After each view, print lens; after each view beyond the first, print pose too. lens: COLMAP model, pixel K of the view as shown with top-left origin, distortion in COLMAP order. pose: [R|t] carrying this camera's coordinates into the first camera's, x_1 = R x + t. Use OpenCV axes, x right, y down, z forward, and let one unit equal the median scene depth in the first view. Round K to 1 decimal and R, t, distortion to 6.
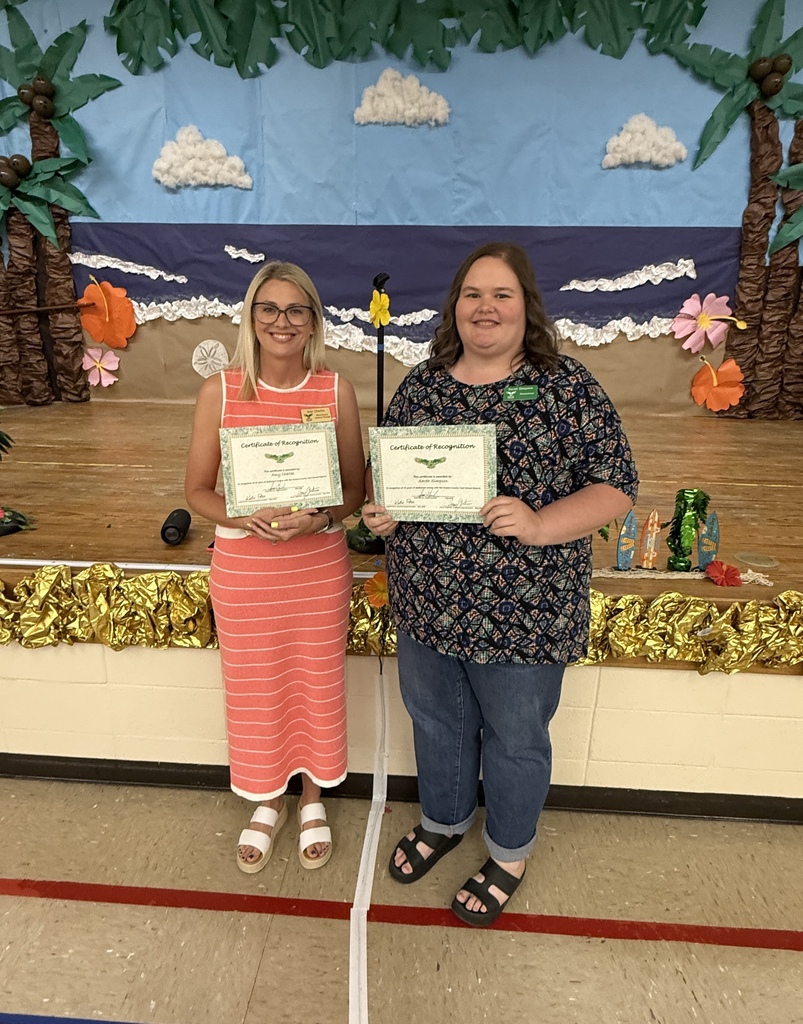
lens RADIAL K [[593.1, 0, 397.2], [0, 593.1, 500.3], [0, 0, 1]] dist [-0.003092, 0.000936]
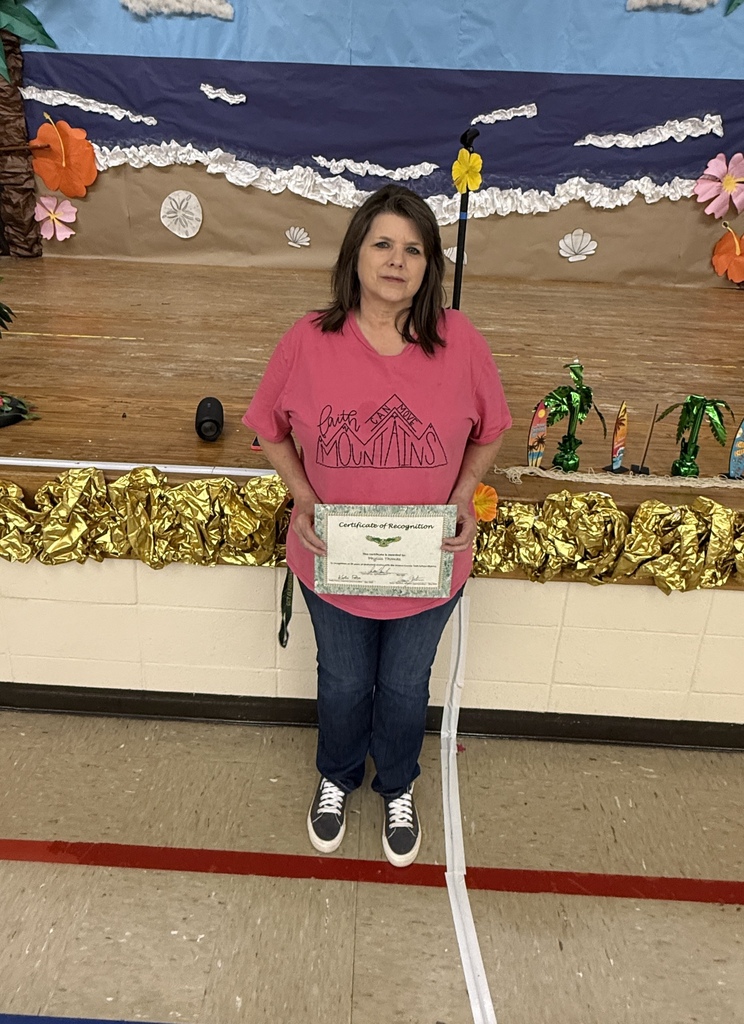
lens RADIAL K [[639.7, 0, 368.3], [0, 639.7, 380.6], [0, 0, 1]] dist [-0.001205, -0.000254]
pose [[0.999264, 0.014200, 0.035622, -0.071446], [-0.015080, 0.999585, 0.024561, -0.014964], [-0.035258, -0.025080, 0.999063, 0.027879]]
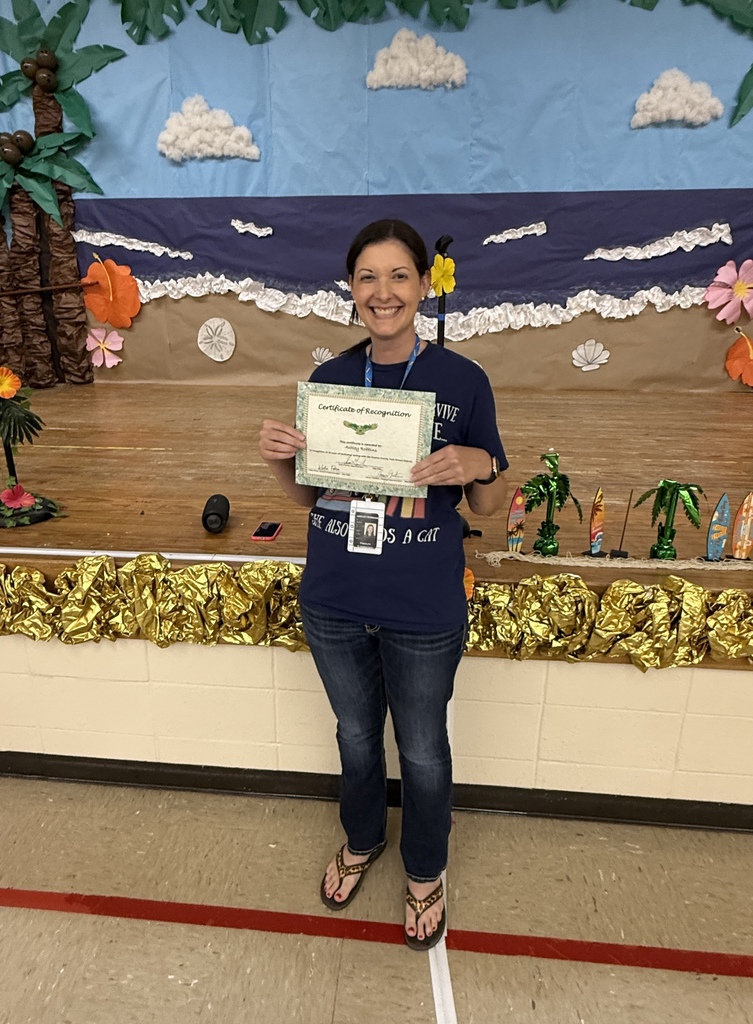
lens RADIAL K [[607.3, 0, 363.9], [0, 607.3, 485.0], [0, 0, 1]] dist [-0.002990, 0.000984]
pose [[0.999259, -0.004948, -0.038176, -0.041510], [0.005105, 0.999979, 0.004021, -0.001306], [0.038155, -0.004212, 0.999263, 0.020947]]
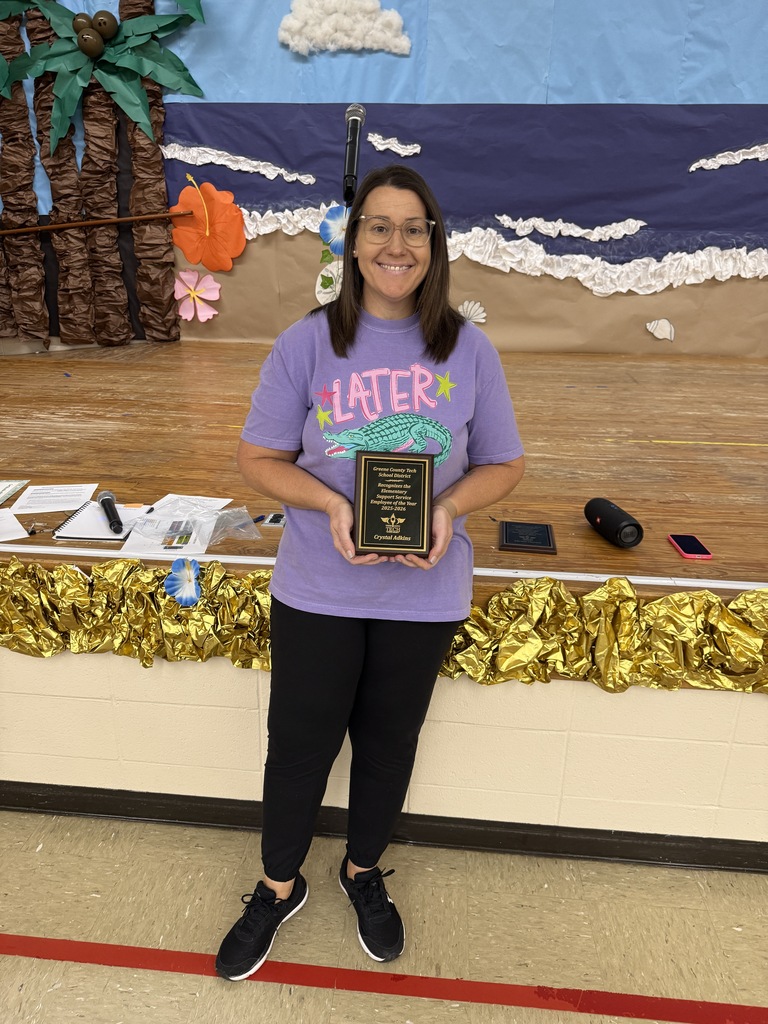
lens RADIAL K [[732.4, 0, 368.7], [0, 732.4, 515.3], [0, 0, 1]] dist [0.011189, -0.018817]
pose [[0.999345, 0.011307, -0.034362, -0.262495], [-0.008704, 0.997146, 0.074991, -0.012764], [0.035112, -0.074643, 0.996592, 0.027815]]
